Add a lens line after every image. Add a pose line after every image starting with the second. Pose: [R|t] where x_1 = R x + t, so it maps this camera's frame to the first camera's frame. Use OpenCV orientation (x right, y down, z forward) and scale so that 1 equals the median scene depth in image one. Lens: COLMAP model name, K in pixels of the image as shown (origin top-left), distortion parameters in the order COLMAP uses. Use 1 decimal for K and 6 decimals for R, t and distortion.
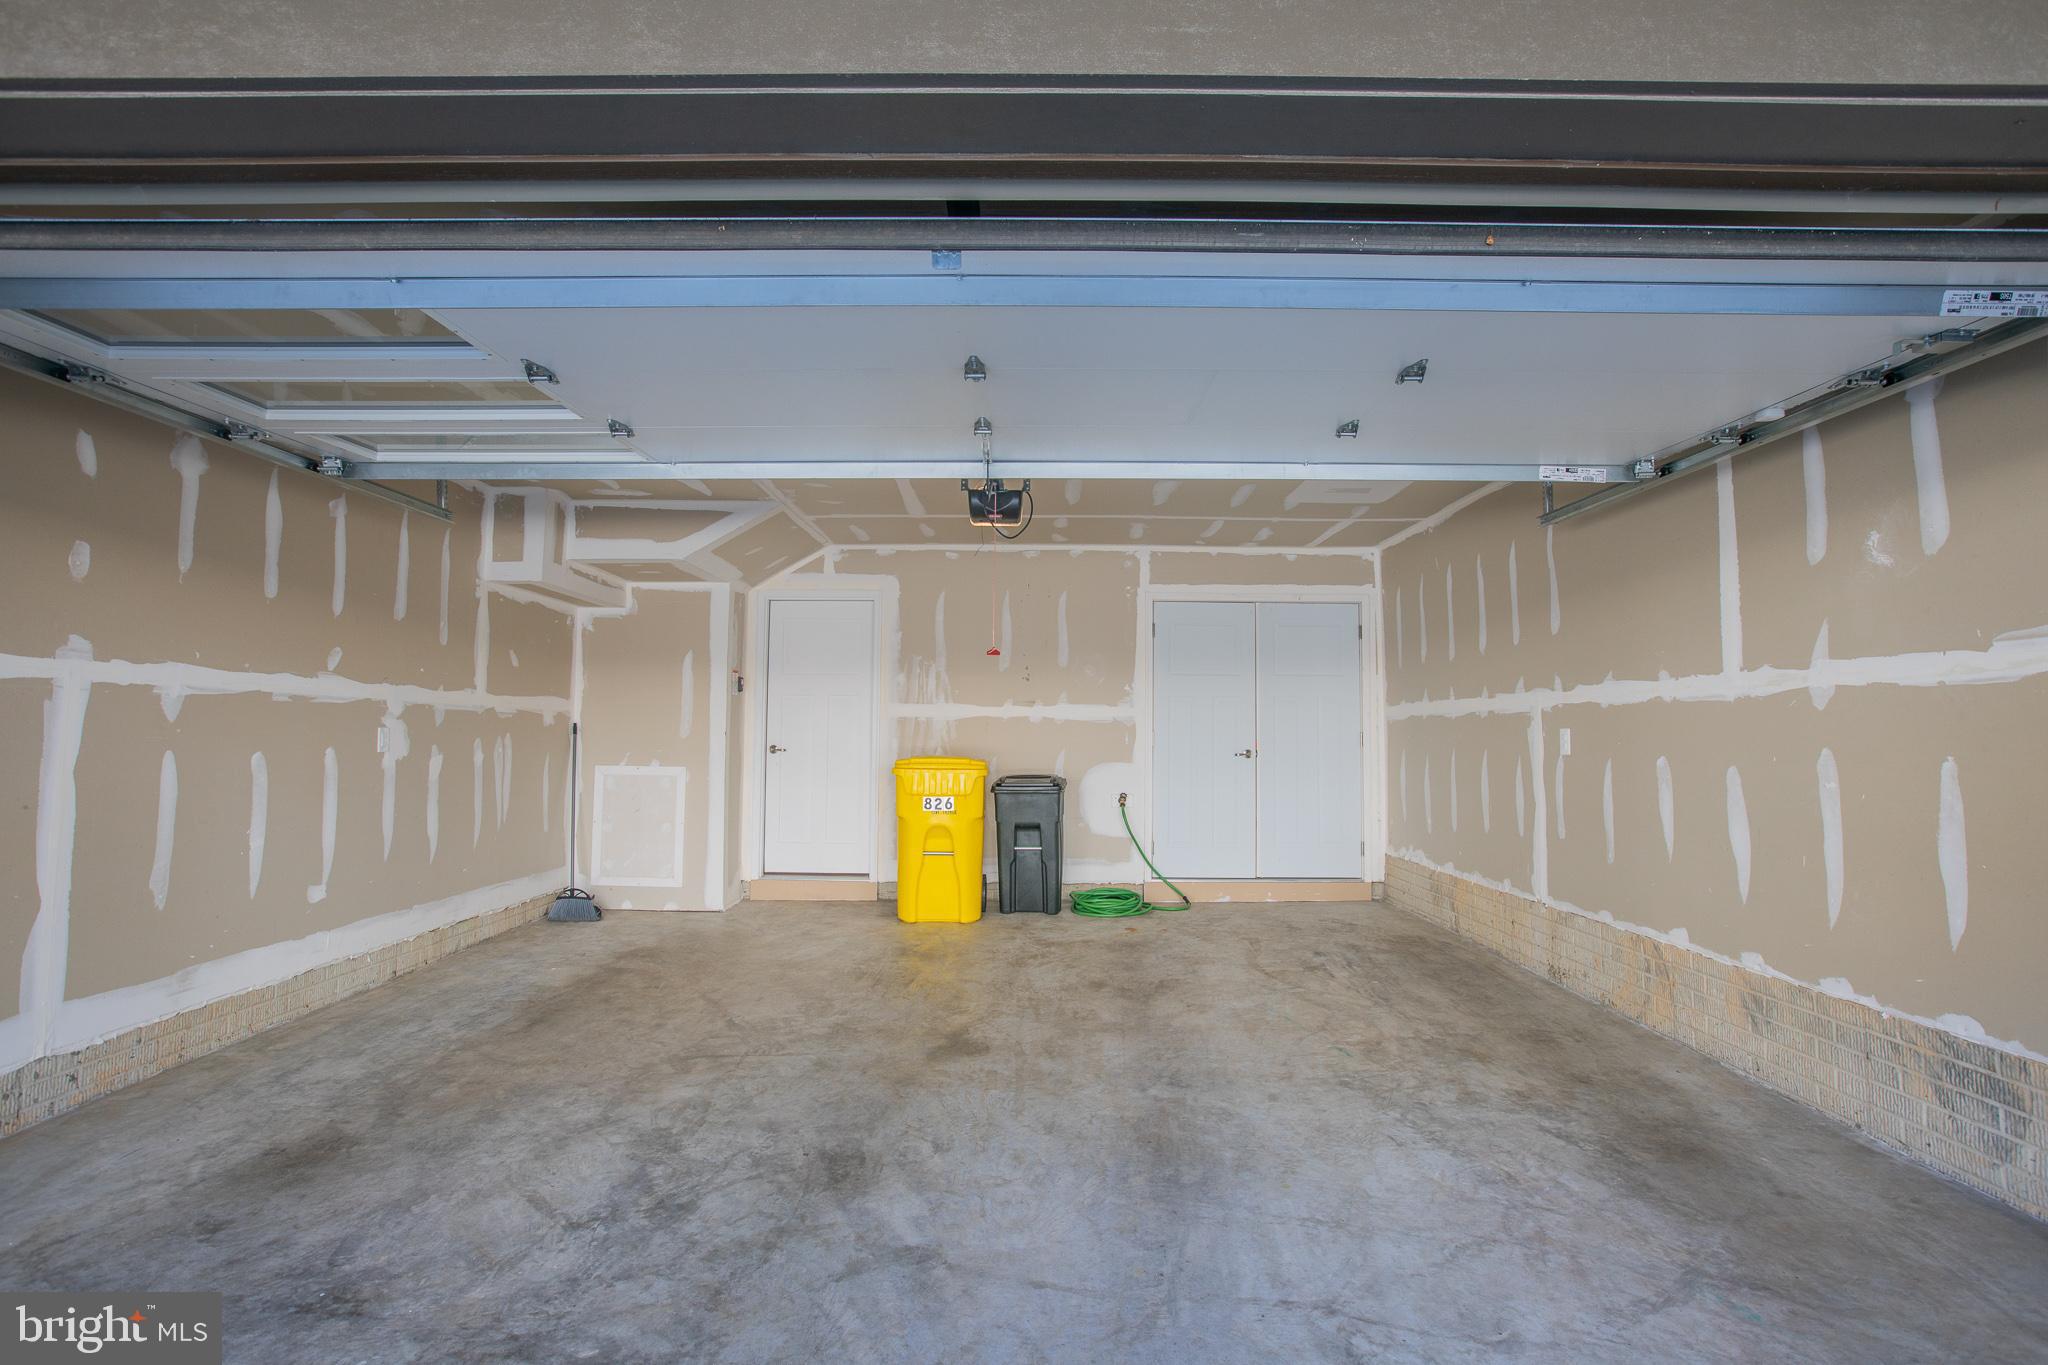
lens RADIAL K [[990.0, 0, 1014.5], [0, 990.0, 667.3], [0, 0, 1]] dist [-0.026499, 0.020050]
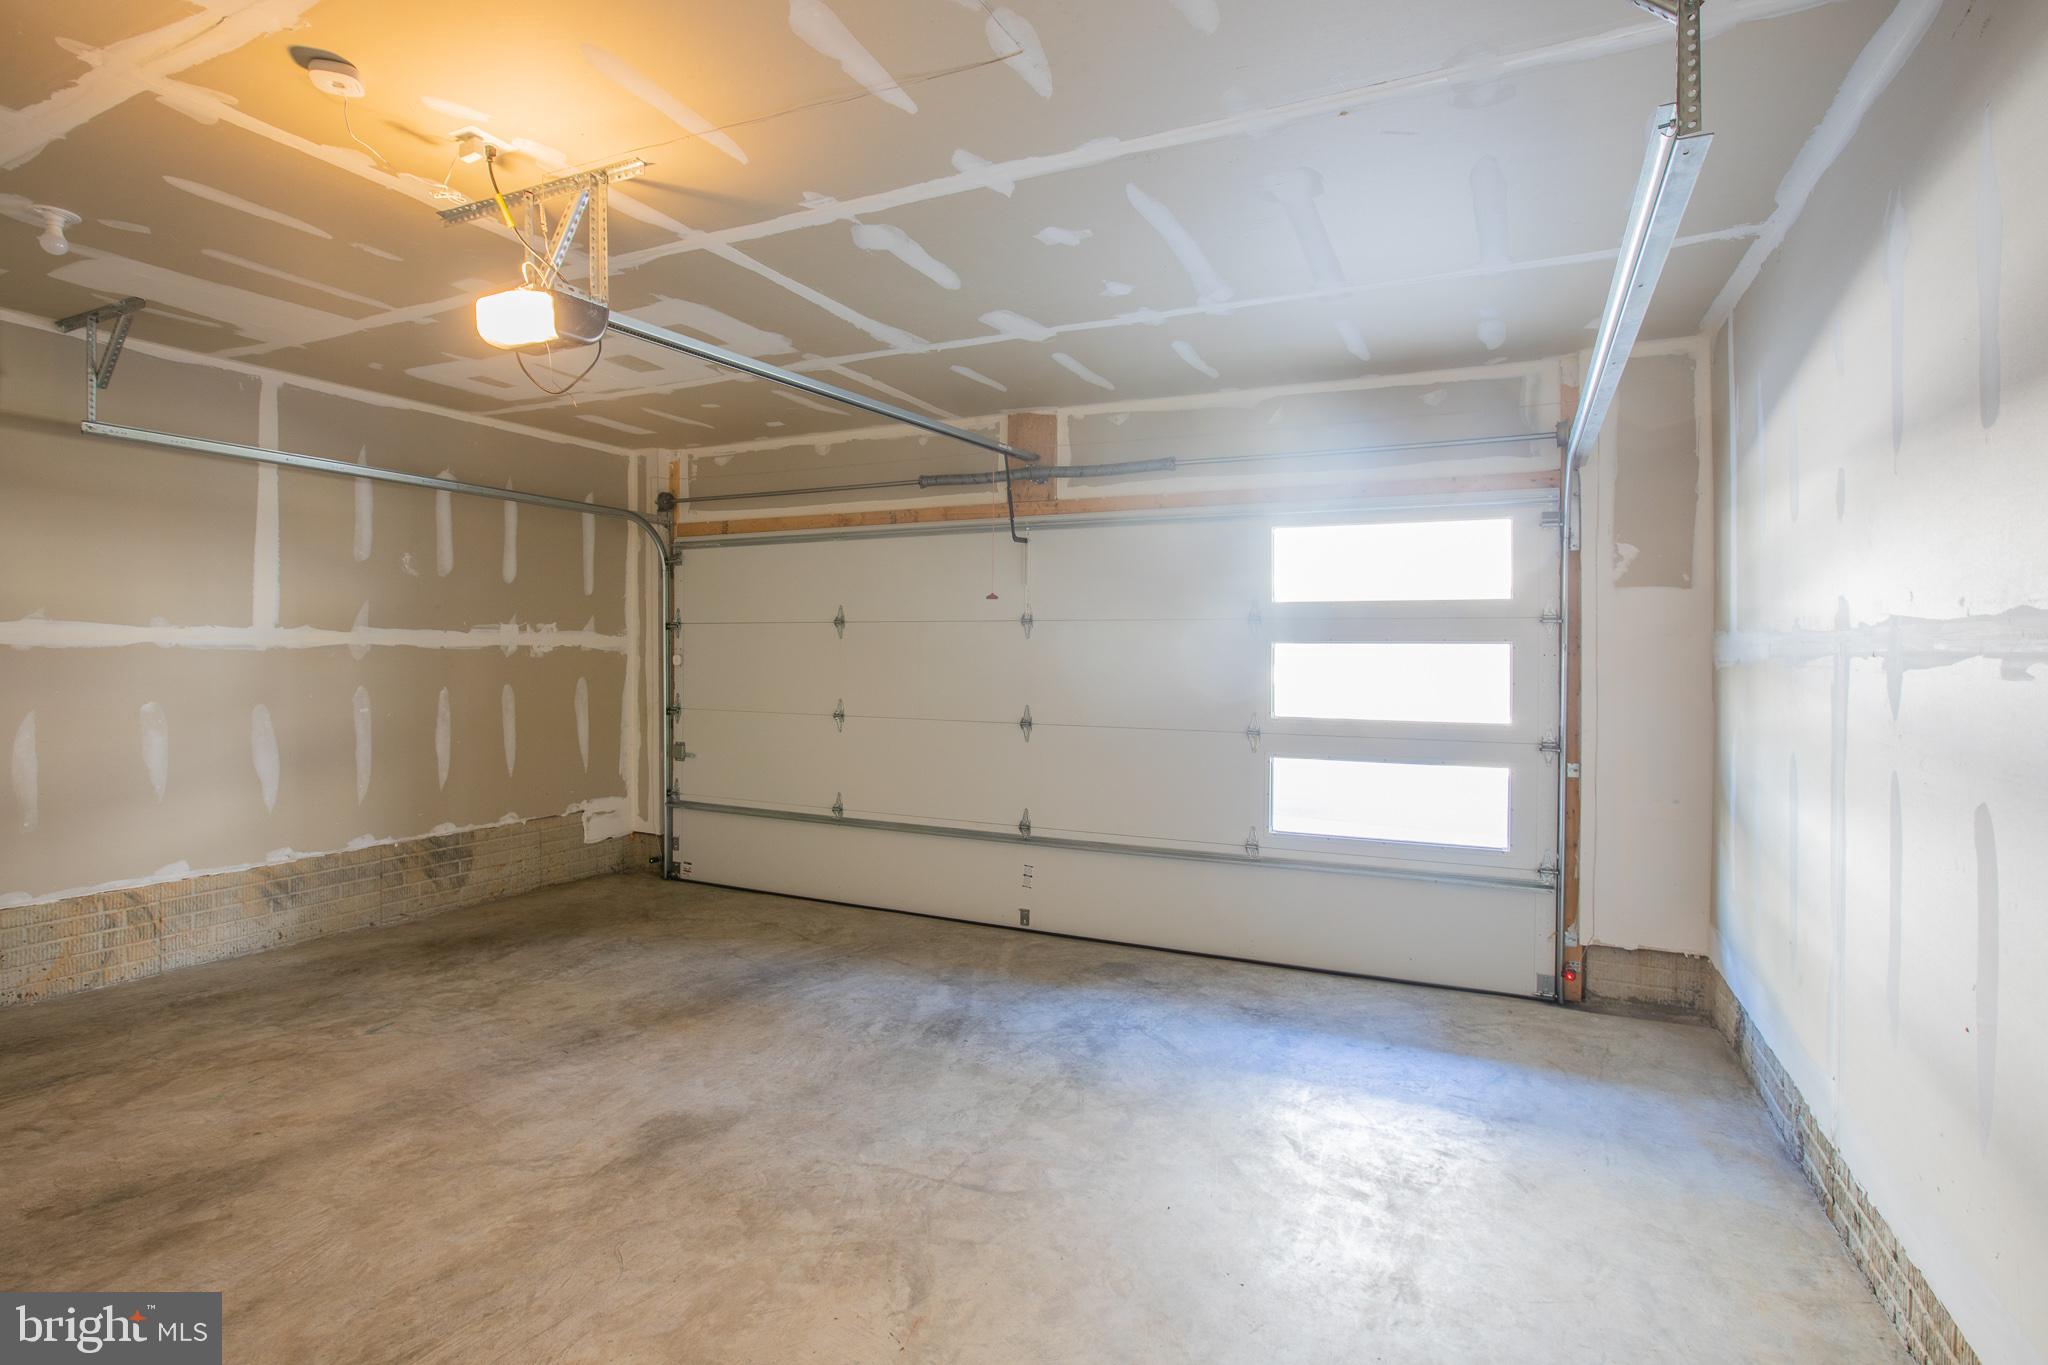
lens RADIAL K [[990.0, 0, 1014.5], [0, 990.0, 667.3], [0, 0, 1]] dist [-0.026499, 0.020050]
pose [[-0.898874, -0.013081, 0.438011, -0.731573], [-0.038653, 0.998025, -0.049516, 0.091460], [-0.436499, -0.061439, -0.897605, 1.937155]]
